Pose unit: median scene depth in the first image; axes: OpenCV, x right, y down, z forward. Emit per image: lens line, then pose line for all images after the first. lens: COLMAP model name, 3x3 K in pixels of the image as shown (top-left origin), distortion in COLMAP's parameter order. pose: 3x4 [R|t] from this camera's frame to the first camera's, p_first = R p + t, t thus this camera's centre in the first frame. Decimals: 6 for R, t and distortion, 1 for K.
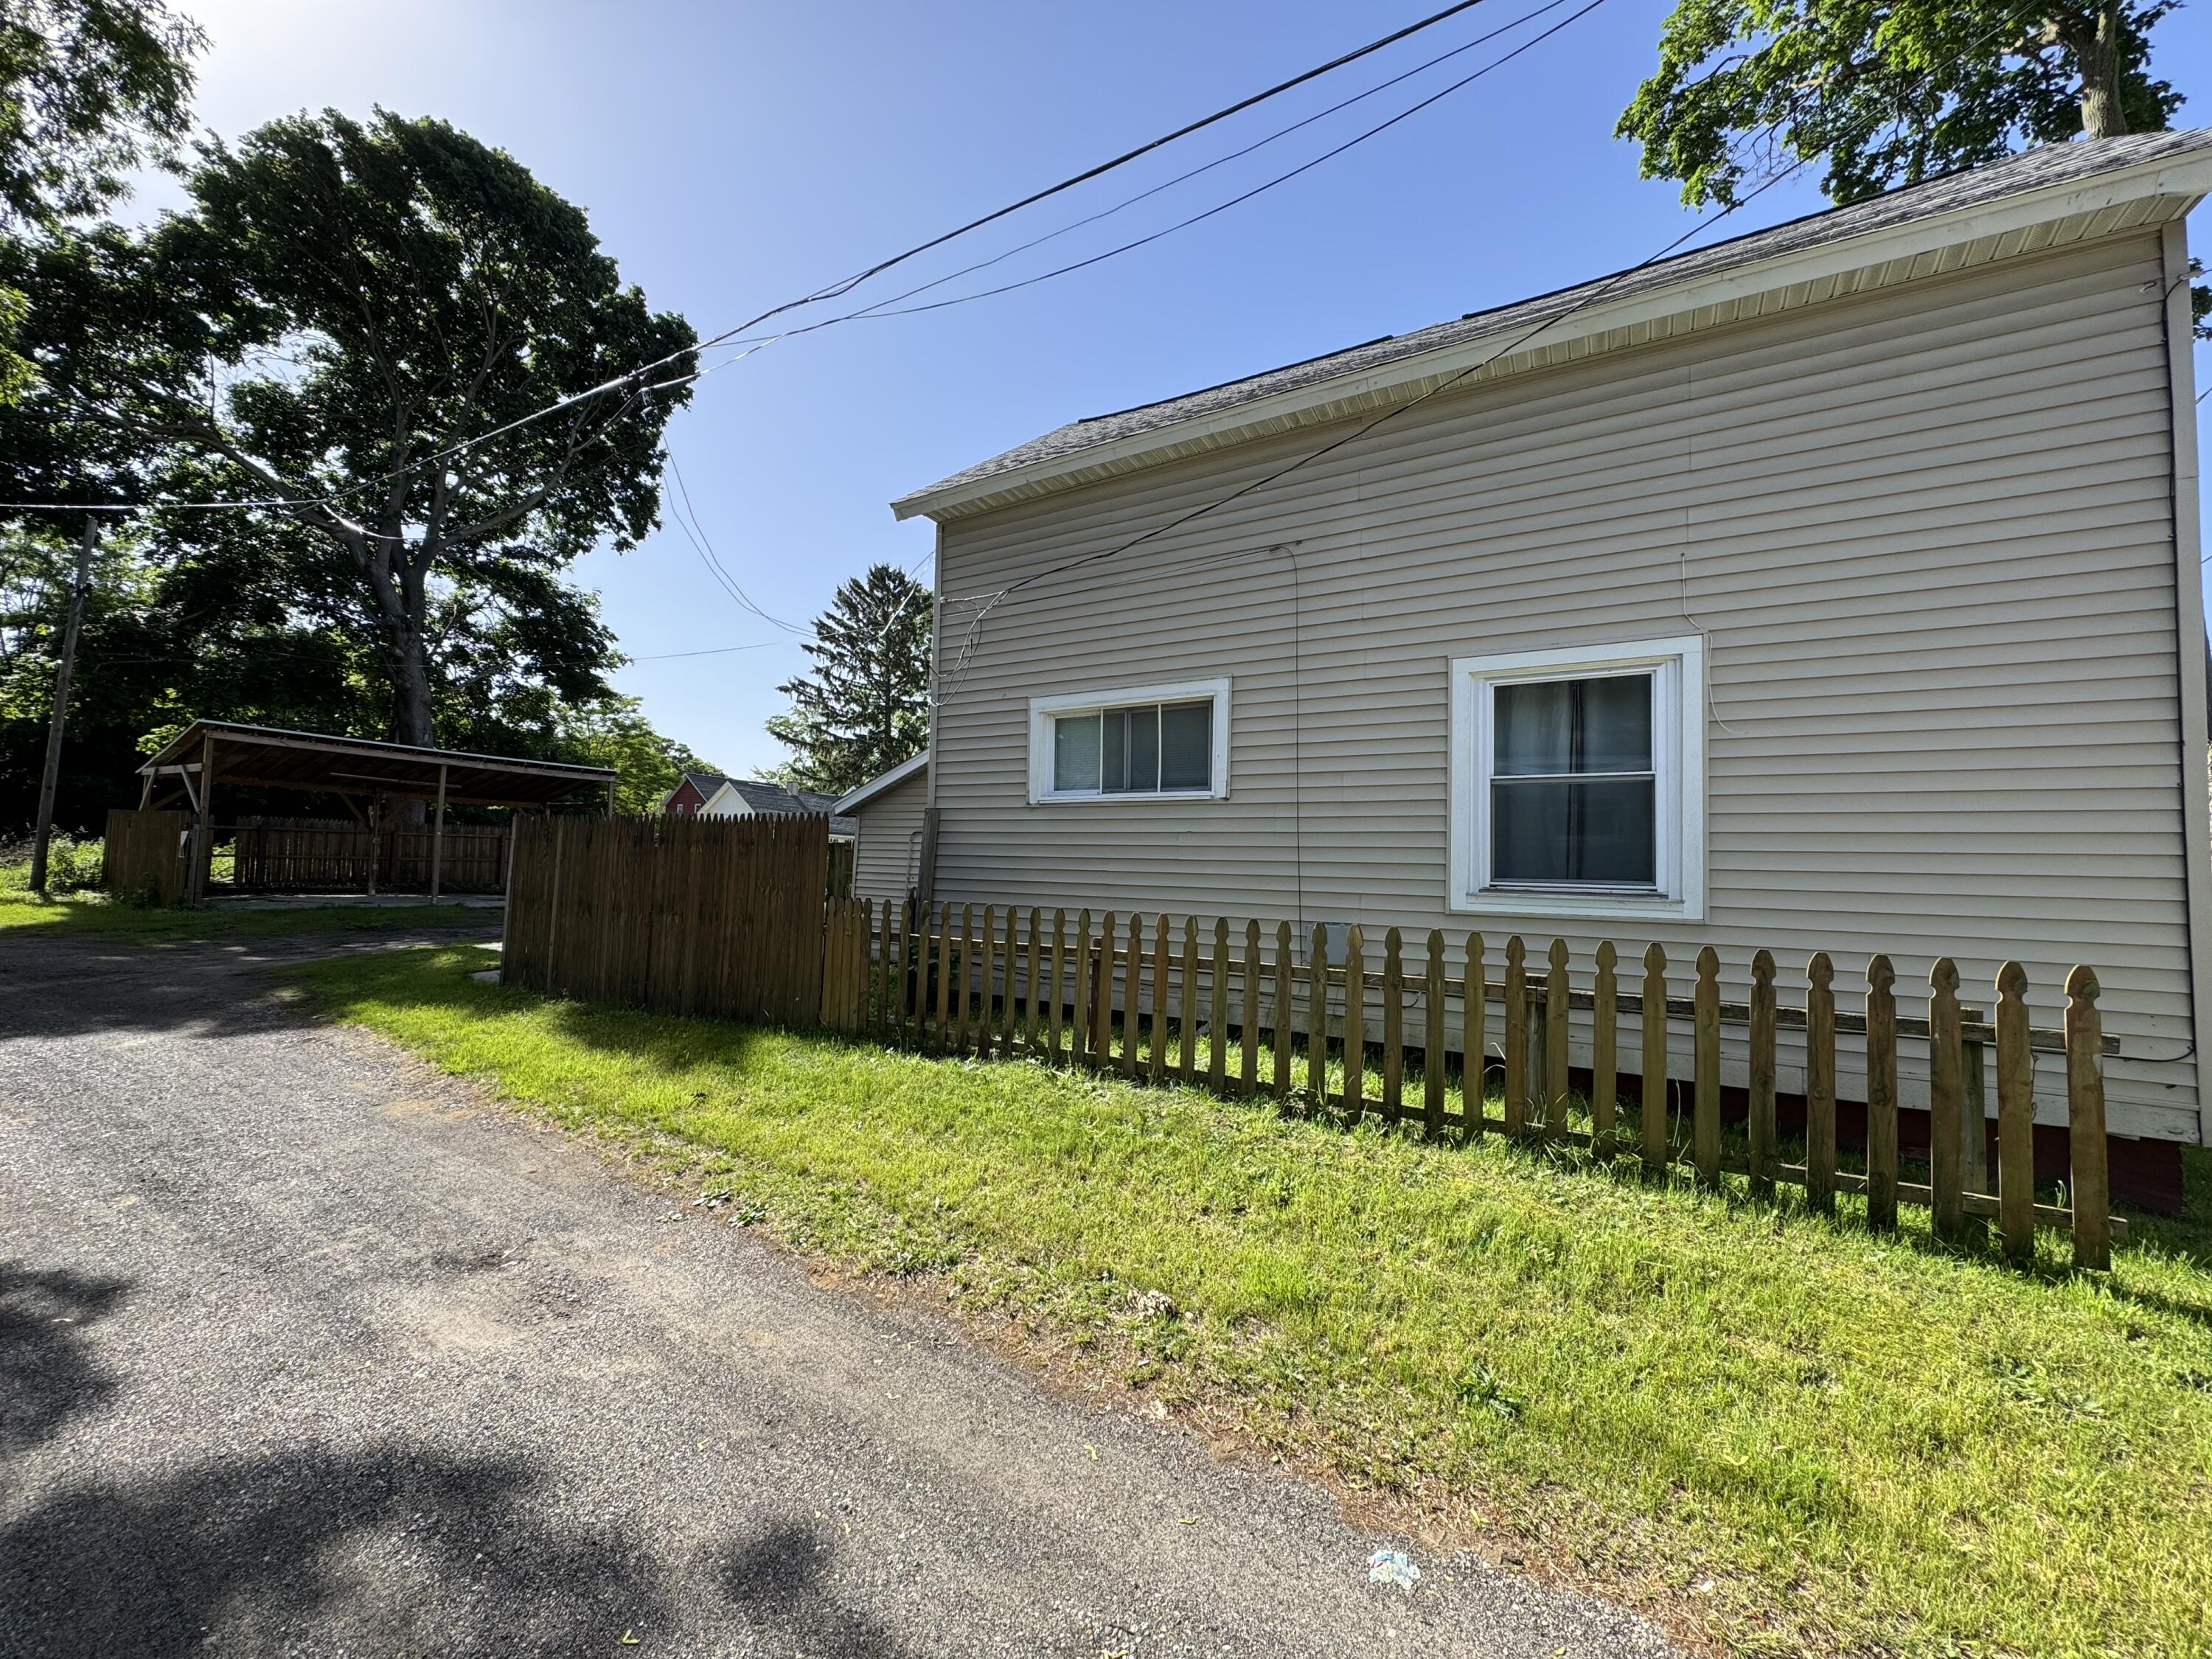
lens RADIAL K [[879.5, 0, 1106.5], [0, 879.5, 834.9], [0, 0, 1]] dist [-0.002896, 0.000092]
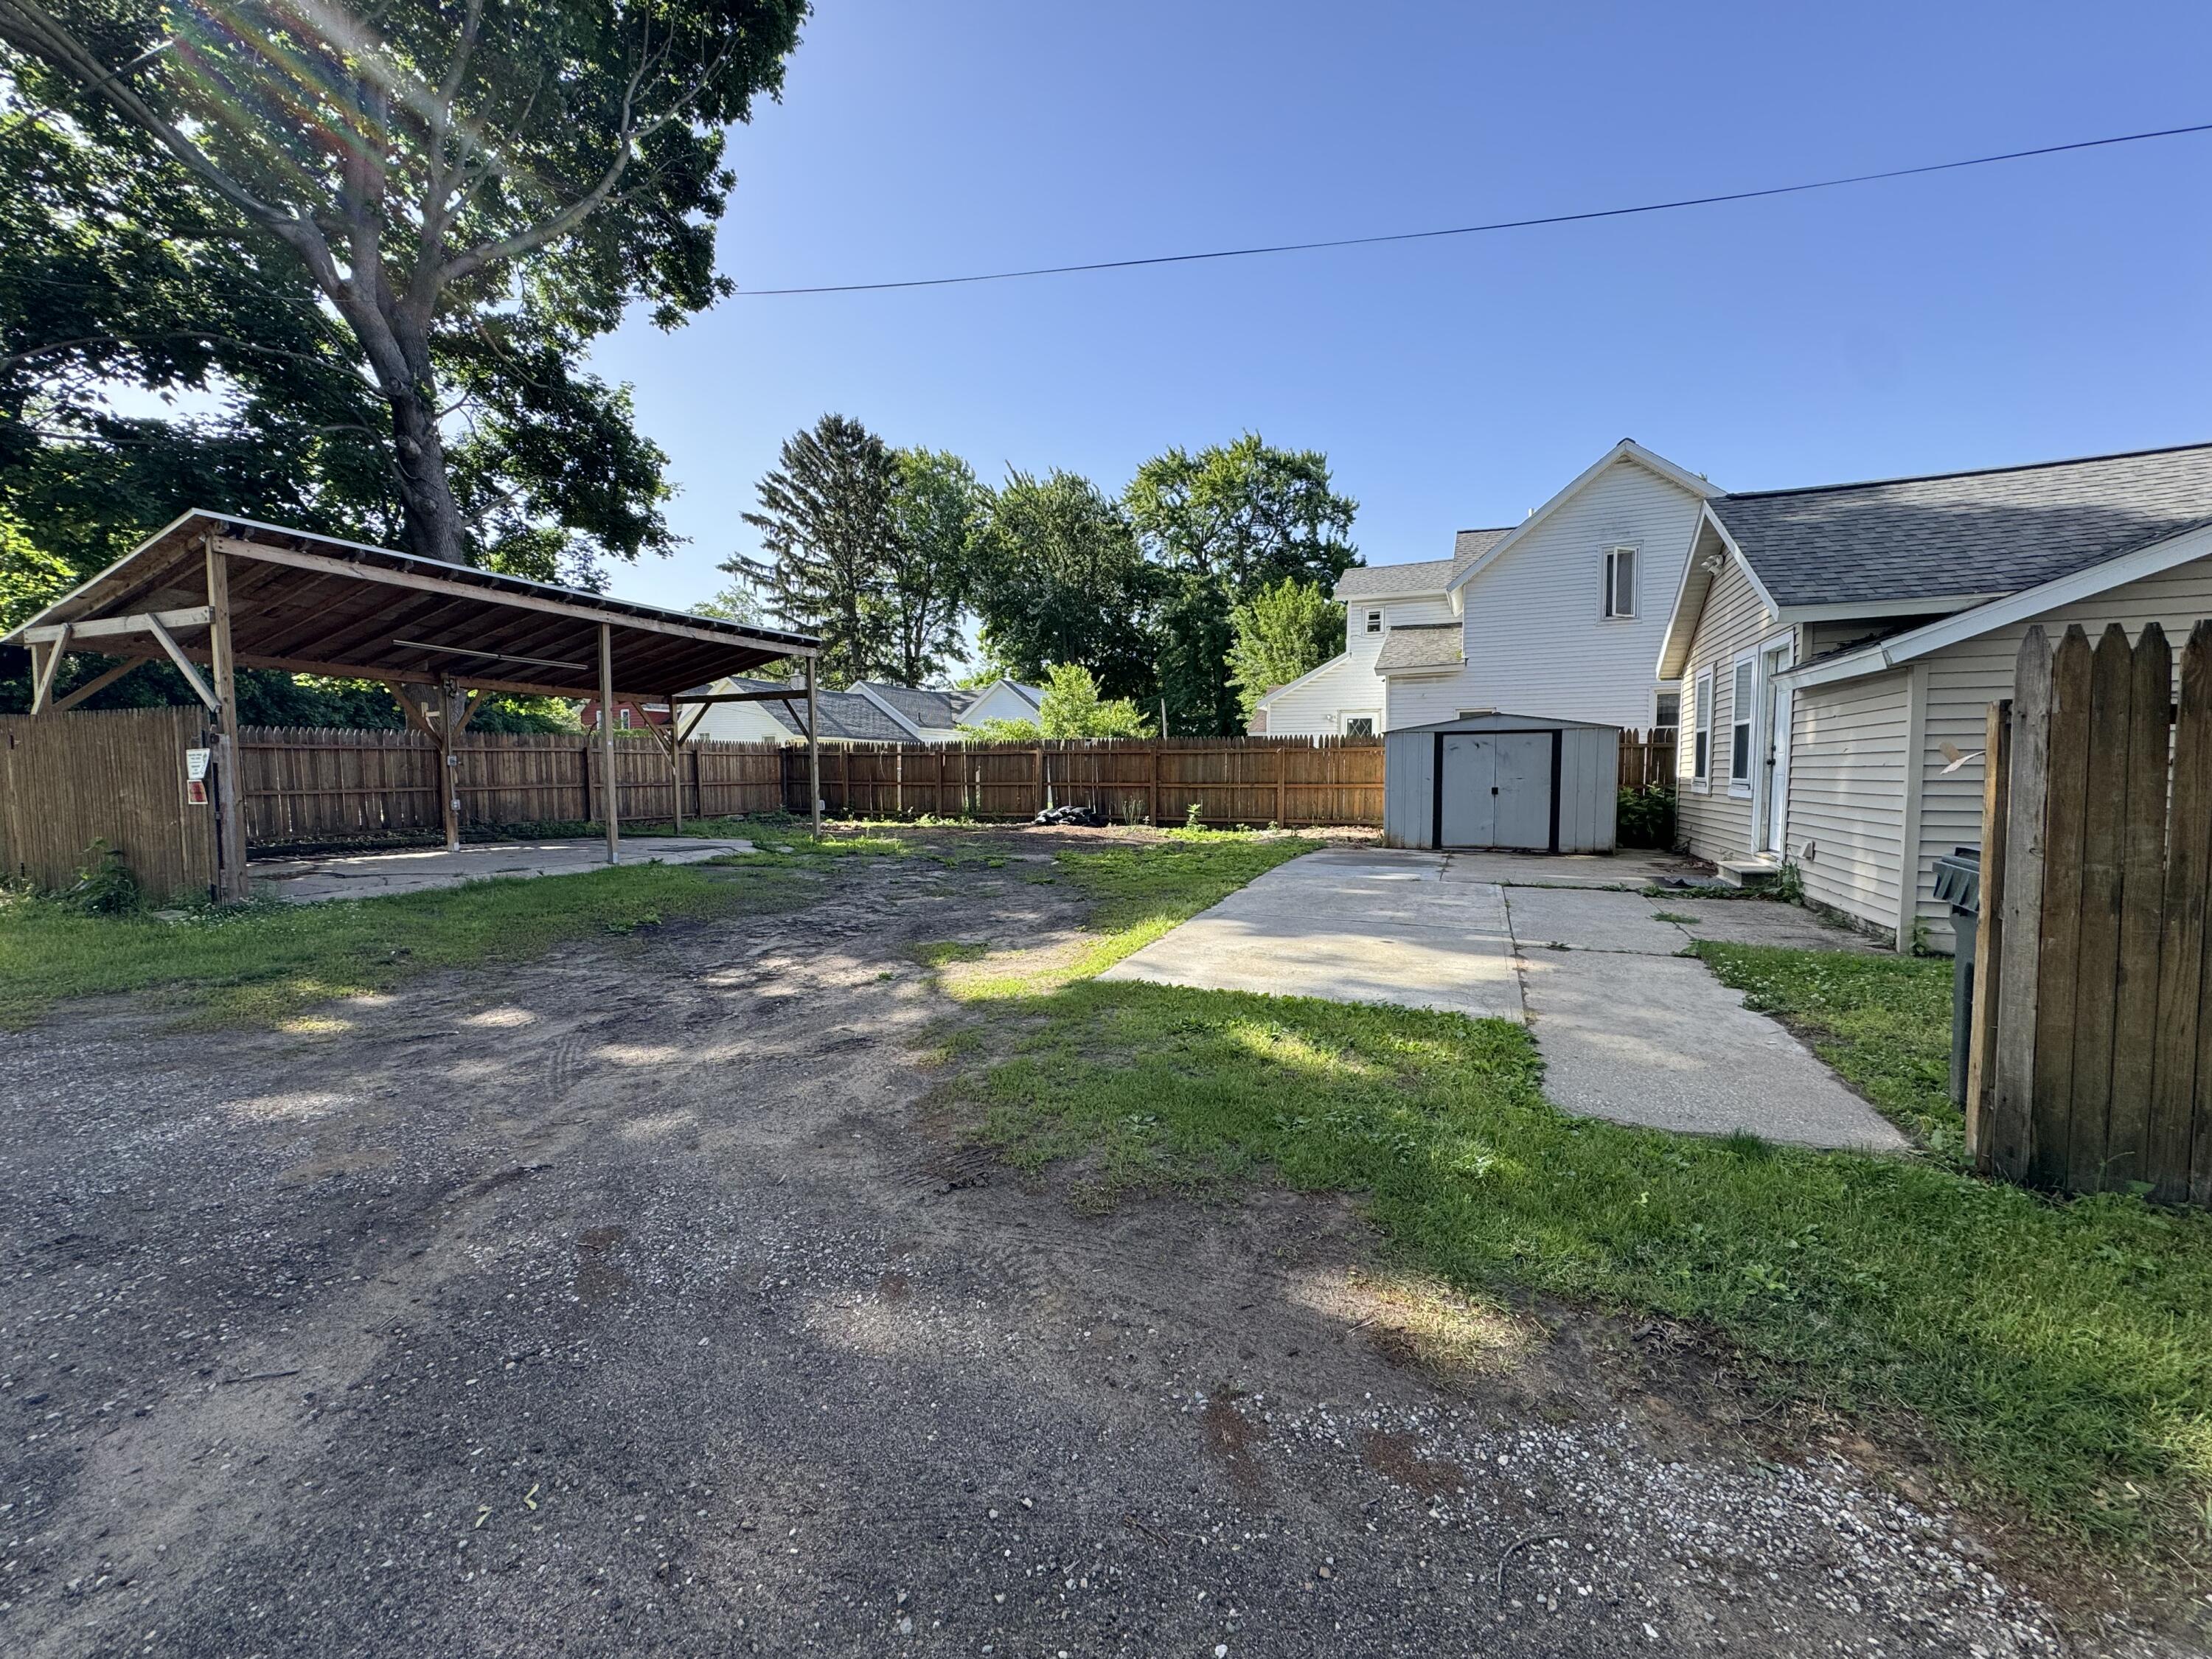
lens RADIAL K [[879.5, 0, 1107.0], [0, 879.5, 819.6], [0, 0, 1]] dist [-0.002896, 0.000092]
pose [[0.987002, -0.046453, 0.153845, -0.336670], [0.031567, 0.994703, 0.097827, 0.001370], [-0.157575, -0.091699, 0.983240, 0.238214]]
